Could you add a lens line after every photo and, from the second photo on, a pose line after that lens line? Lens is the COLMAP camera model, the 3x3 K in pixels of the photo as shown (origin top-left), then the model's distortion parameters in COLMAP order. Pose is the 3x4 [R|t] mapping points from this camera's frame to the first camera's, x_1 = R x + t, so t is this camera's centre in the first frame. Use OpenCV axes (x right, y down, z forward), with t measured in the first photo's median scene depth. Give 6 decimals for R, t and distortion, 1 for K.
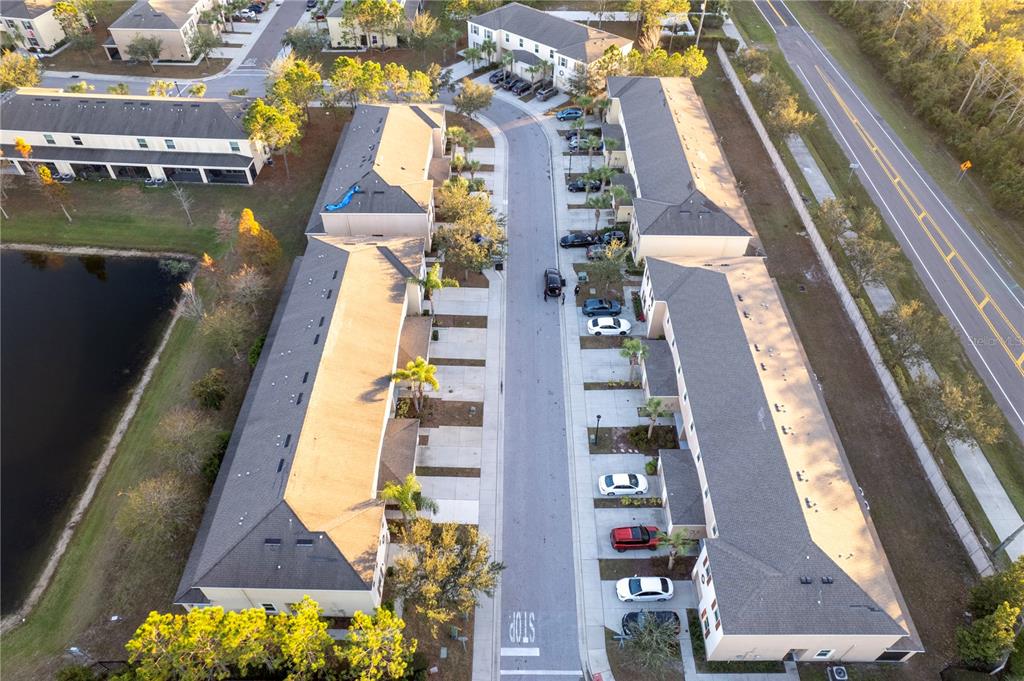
lens RADIAL K [[680.3, 0, 506.6], [0, 680.3, 344.2], [0, 0, 1]] dist [-0.056510, 0.033615]
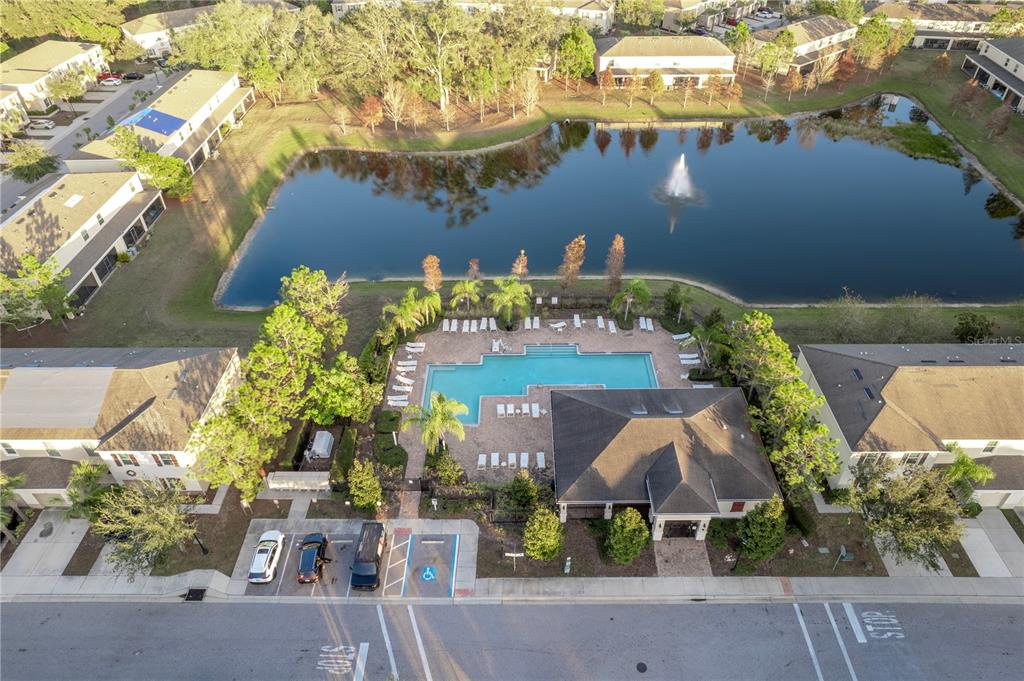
lens RADIAL K [[657.3, 0, 513.6], [0, 657.3, 337.5], [0, 0, 1]] dist [-0.066229, 0.058626]
pose [[-0.002604, 0.627043, -0.778981, 0.325951], [-0.710790, 0.546778, 0.442507, 0.125269], [0.703400, 0.554844, 0.444272, 0.035246]]
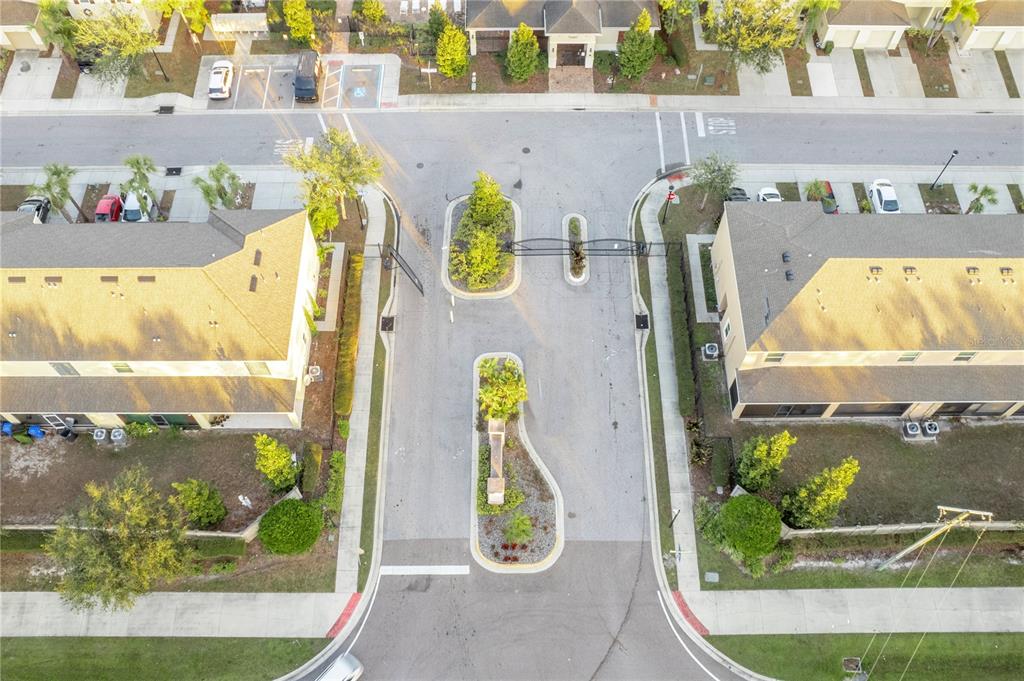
lens RADIAL K [[803.9, 0, 510.1], [0, 803.9, 392.8], [0, 0, 1]] dist [-0.033944, 0.002285]
pose [[0.012344, 0.901519, -0.432564, 0.719822], [-0.723698, 0.306572, 0.618284, -0.014323], [0.690007, 0.305414, 0.656212, 0.000881]]
